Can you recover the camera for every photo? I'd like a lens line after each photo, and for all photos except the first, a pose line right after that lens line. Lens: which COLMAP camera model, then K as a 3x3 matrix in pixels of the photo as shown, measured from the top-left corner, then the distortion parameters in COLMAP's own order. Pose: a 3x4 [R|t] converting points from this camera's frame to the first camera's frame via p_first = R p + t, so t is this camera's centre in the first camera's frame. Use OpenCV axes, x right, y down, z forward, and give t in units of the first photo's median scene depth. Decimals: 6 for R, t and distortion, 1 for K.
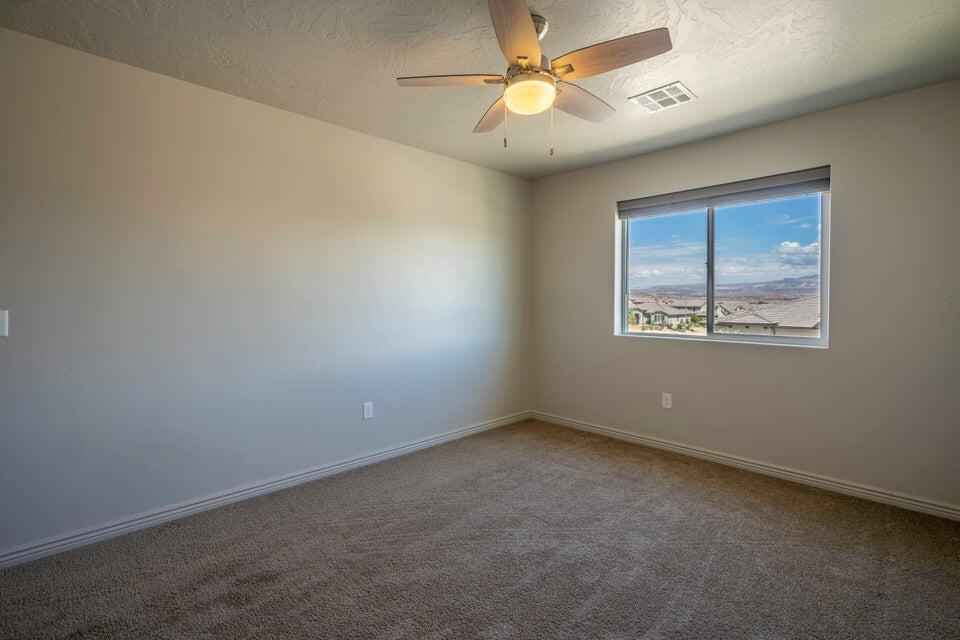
lens RADIAL K [[439.5, 0, 477.6], [0, 439.5, 315.9], [0, 0, 1]] dist [-0.001845, -0.000342]
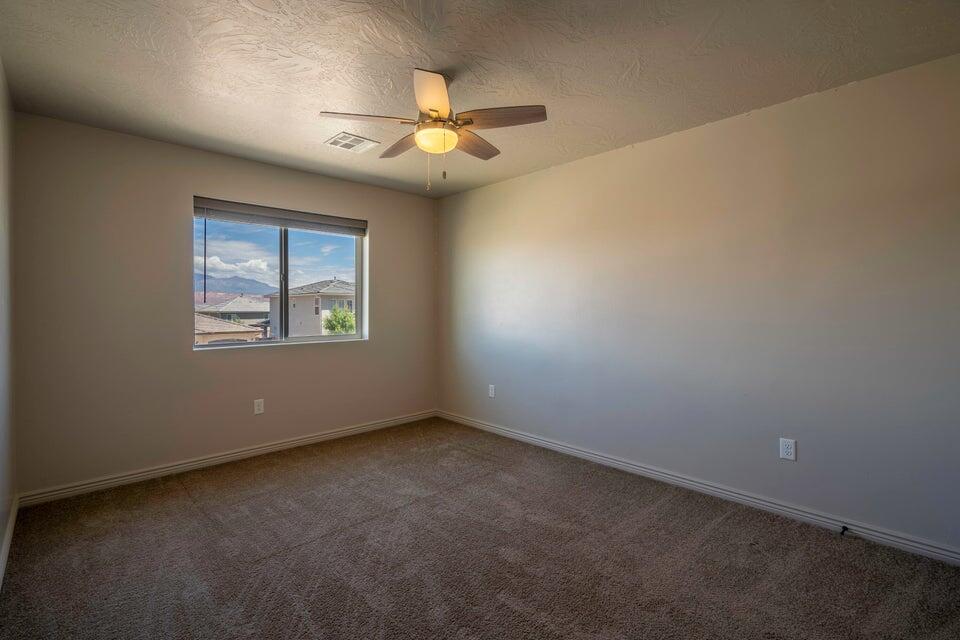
lens RADIAL K [[439.5, 0, 474.1], [0, 439.5, 315.2], [0, 0, 1]] dist [-0.001845, -0.000342]
pose [[0.026567, -0.018154, 0.999482, -0.596803], [0.039598, 0.999069, 0.017094, -0.017621], [-0.998862, 0.039123, 0.027261, 0.479151]]
